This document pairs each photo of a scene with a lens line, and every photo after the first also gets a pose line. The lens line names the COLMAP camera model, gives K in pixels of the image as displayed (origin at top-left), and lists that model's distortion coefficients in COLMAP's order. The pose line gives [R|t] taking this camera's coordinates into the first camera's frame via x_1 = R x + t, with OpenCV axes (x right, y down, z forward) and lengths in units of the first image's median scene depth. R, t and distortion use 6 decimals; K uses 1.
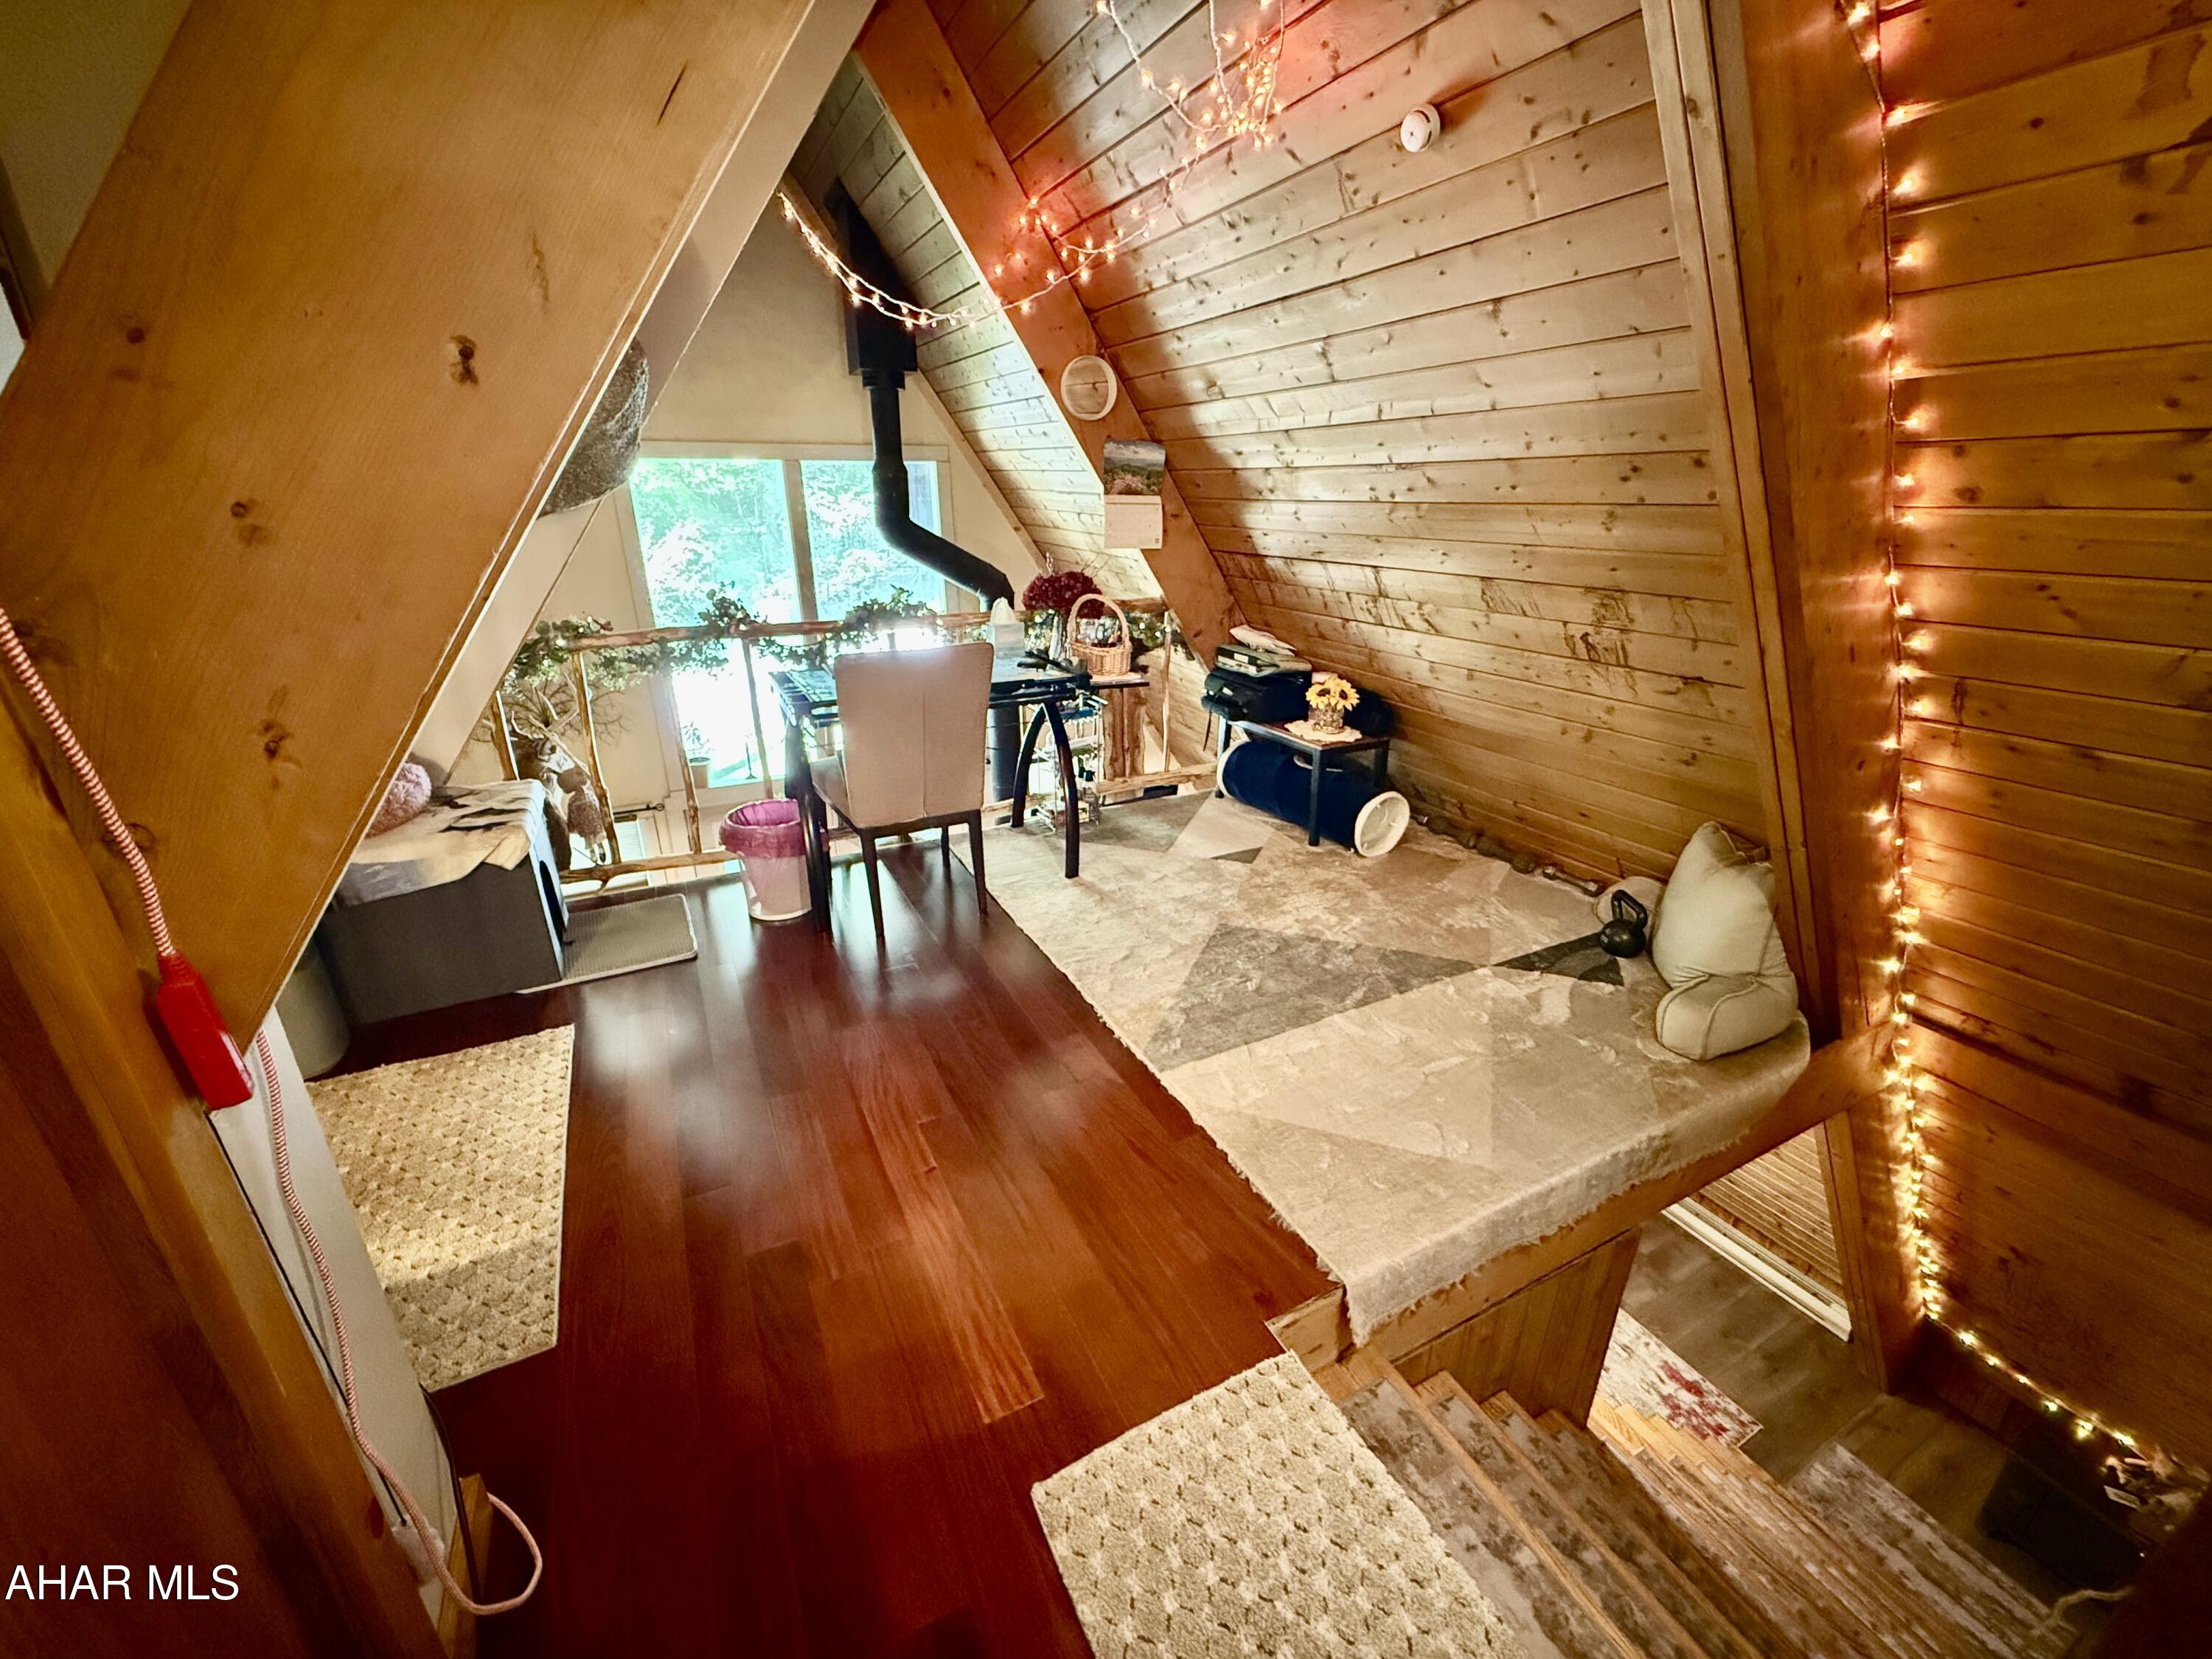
lens RADIAL K [[880.5, 0, 1099.2], [0, 880.5, 827.8], [0, 0, 1]] dist [-0.000885, 0.000121]
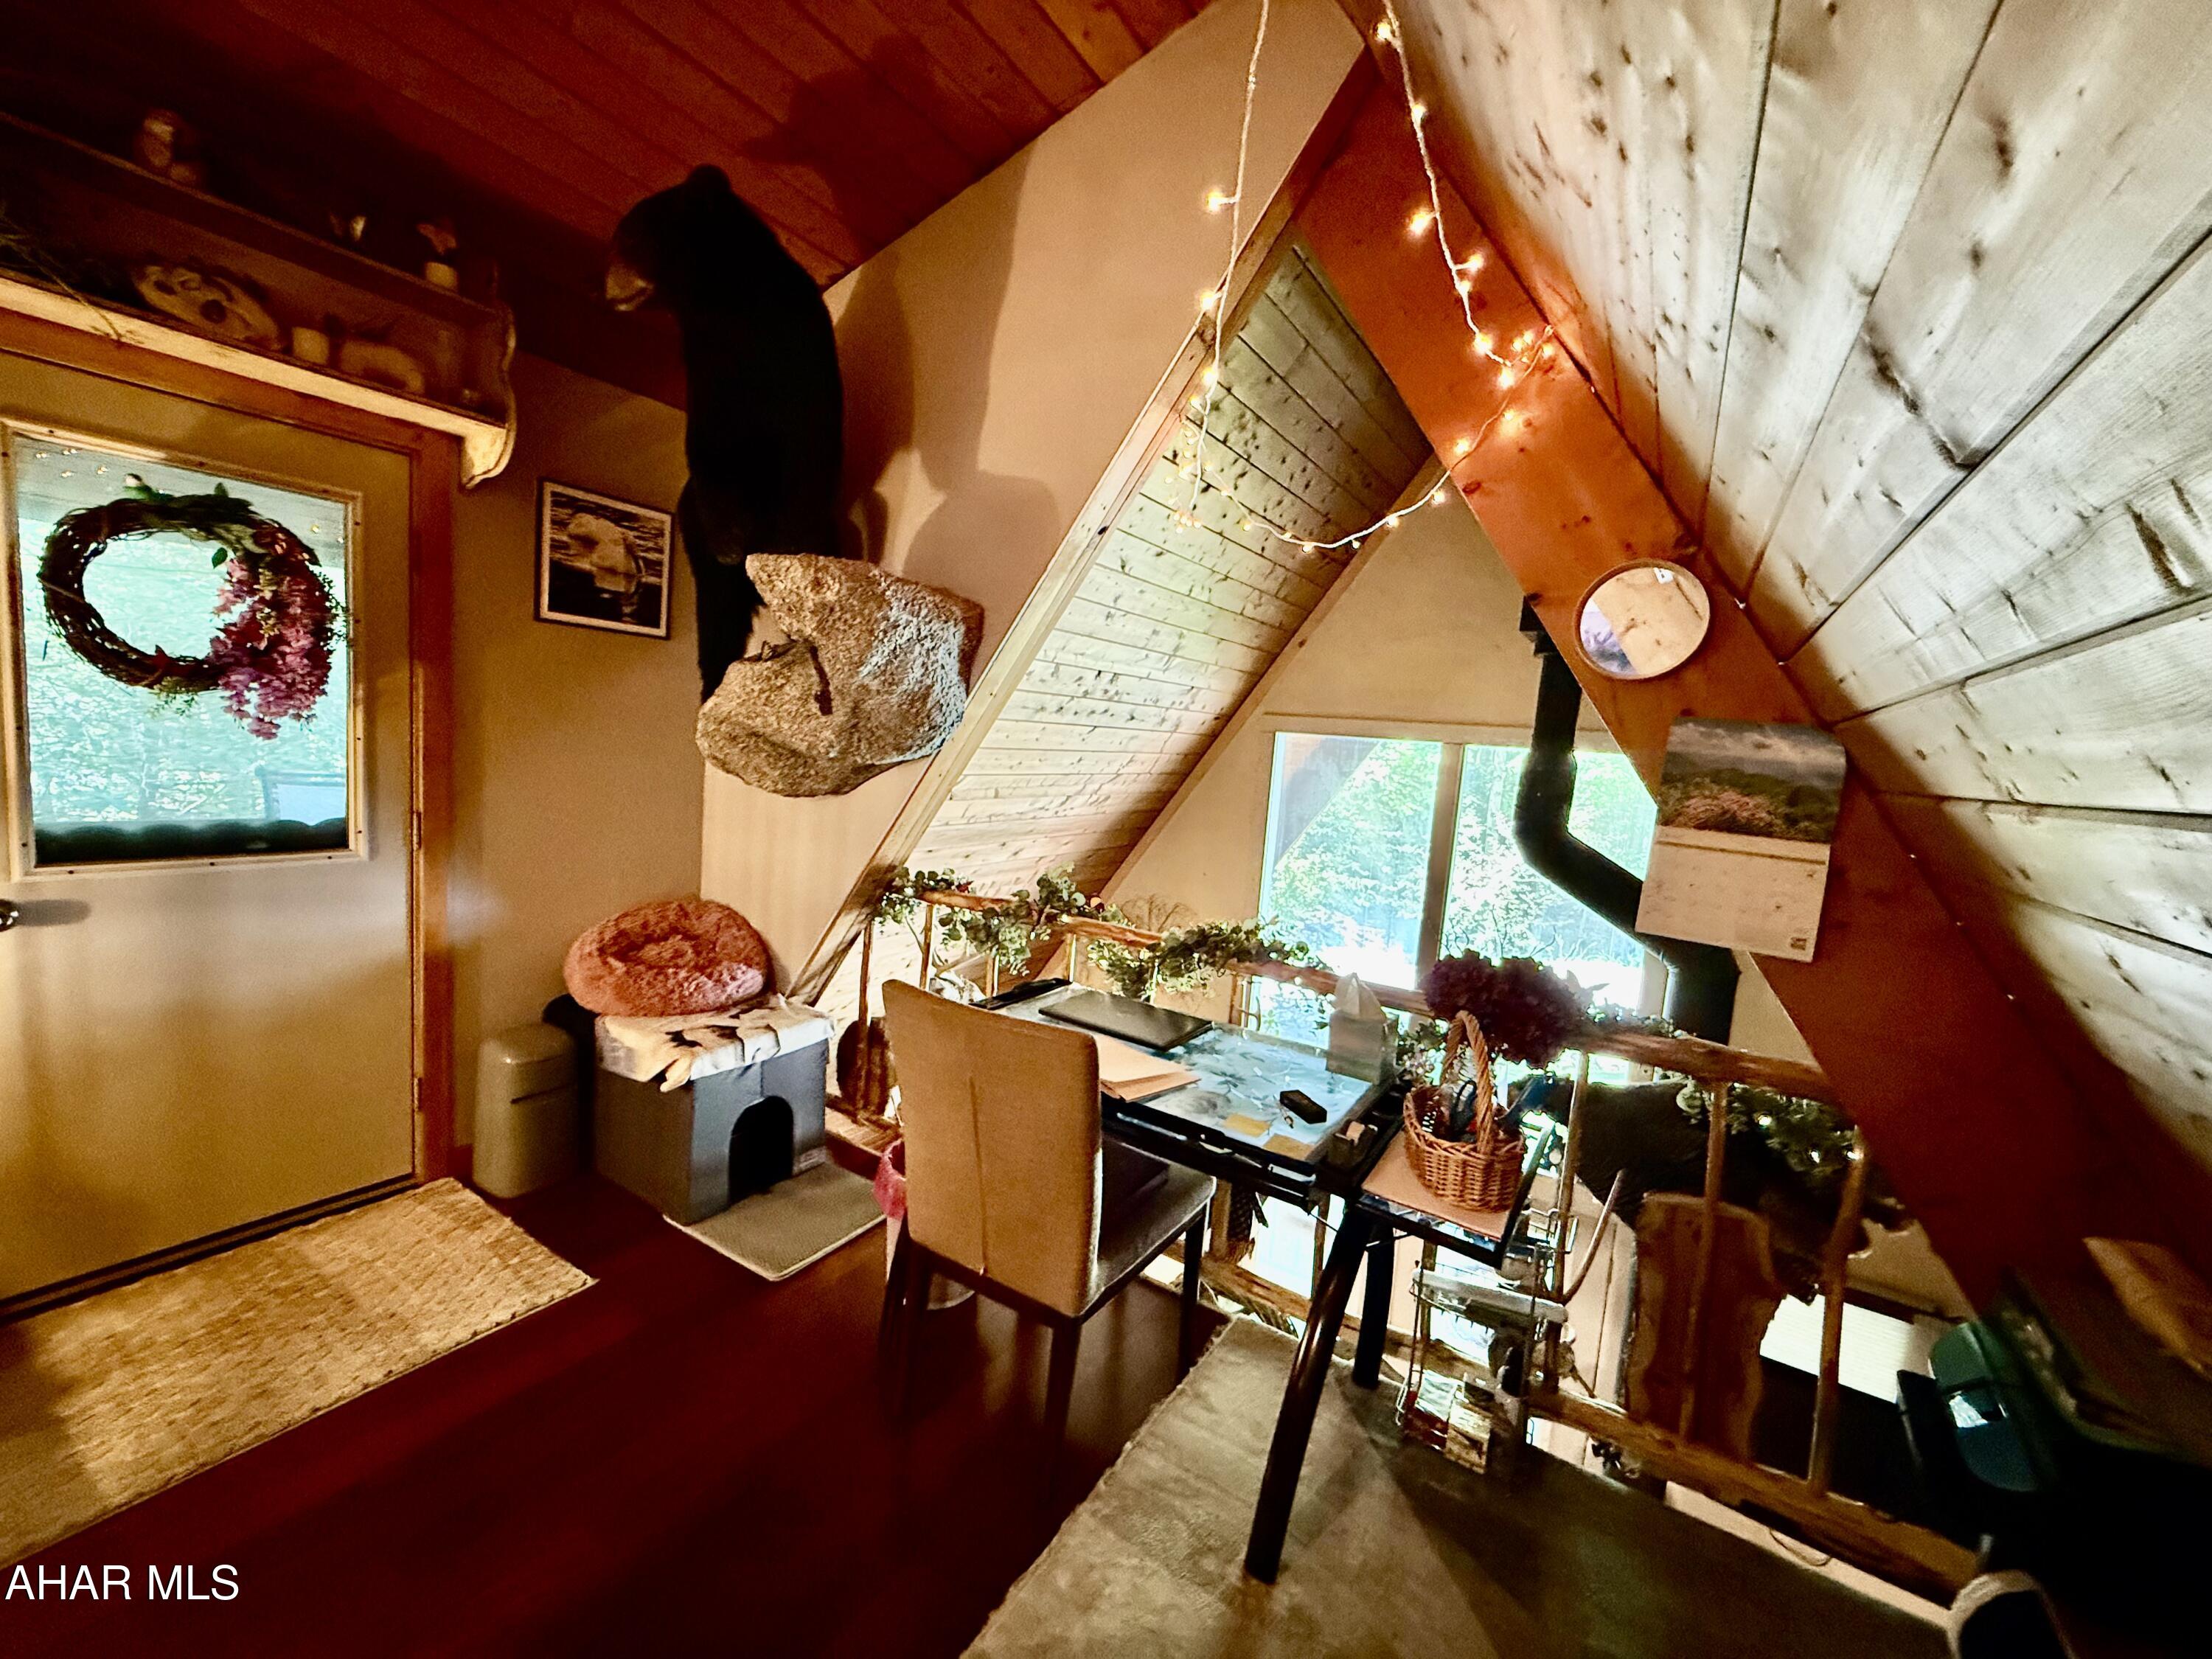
lens RADIAL K [[880.5, 0, 1099.2], [0, 880.5, 827.8], [0, 0, 1]] dist [-0.000885, 0.000121]
pose [[0.498428, 0.125719, -0.857767, 0.317051], [-0.380116, 0.920941, -0.085899, -0.270825], [0.779154, 0.368866, 0.506810, 0.643010]]
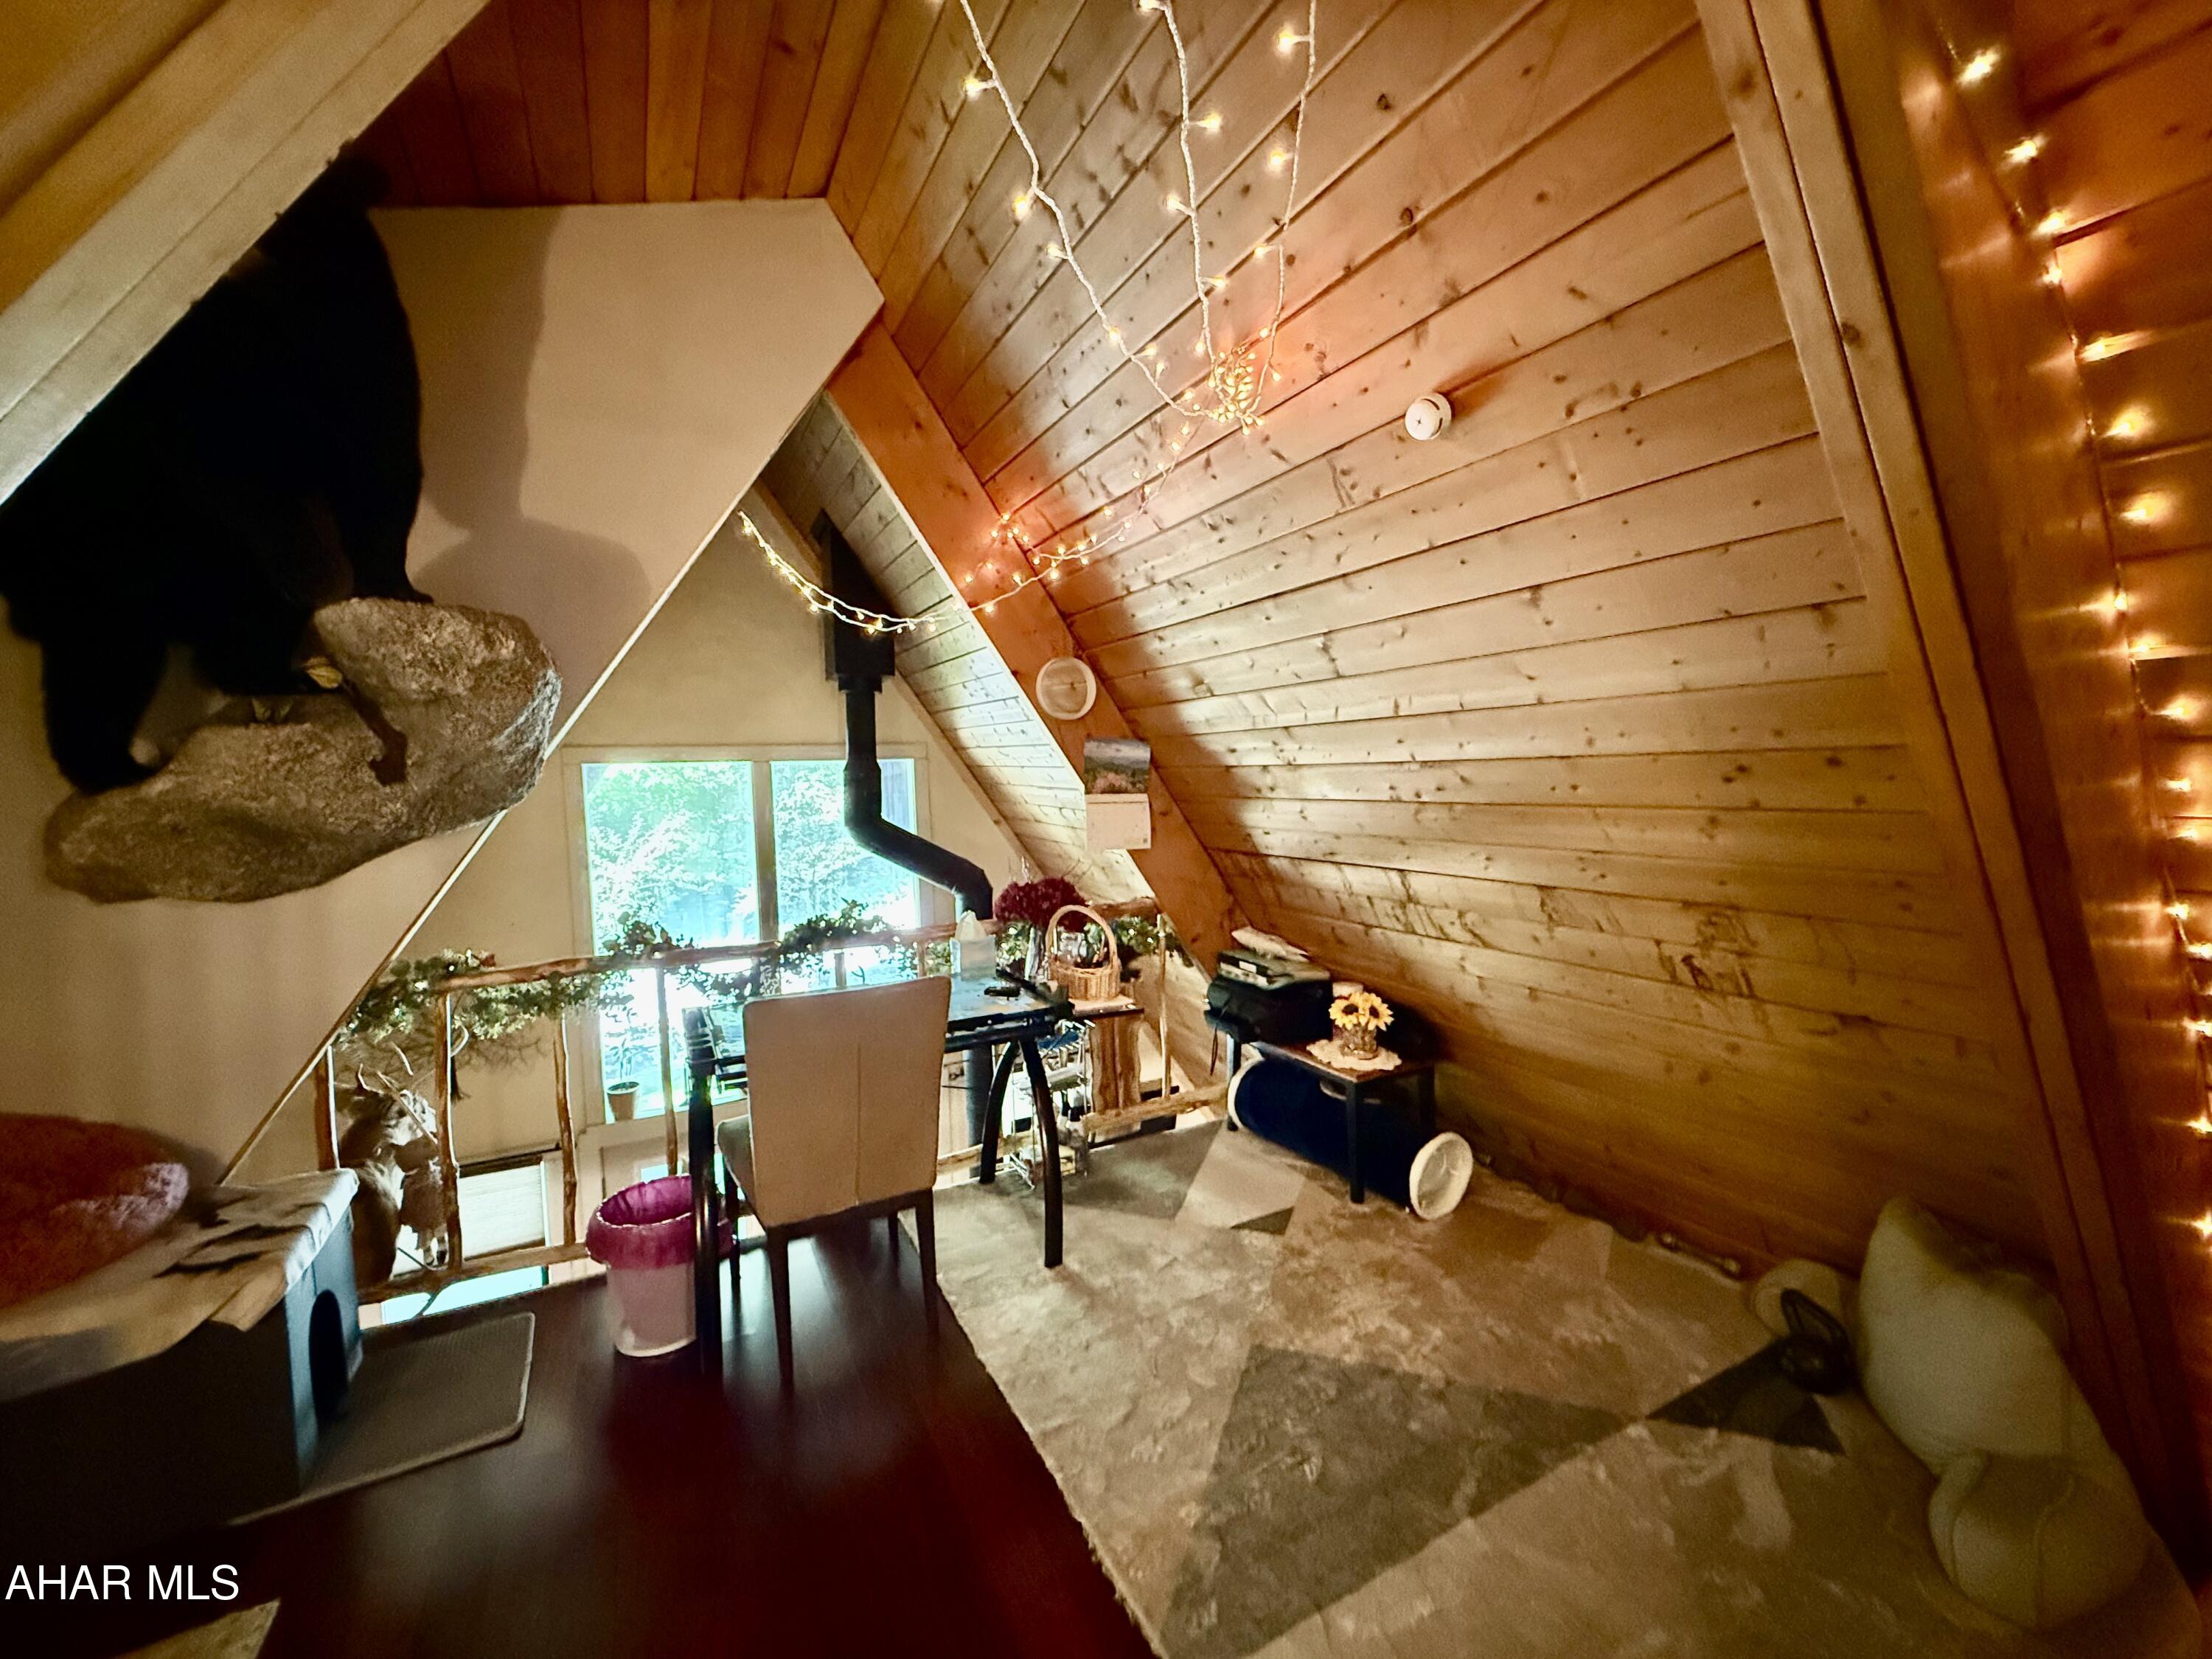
lens RADIAL K [[882.7, 0, 1098.4], [0, 882.7, 826.7], [0, 0, 1]] dist [-0.000643, 0.000233]
pose [[0.999656, -0.022828, 0.012909, 0.008384], [0.025649, 0.953689, -0.299700, -0.089329], [-0.005469, 0.299928, 0.953946, 0.172097]]
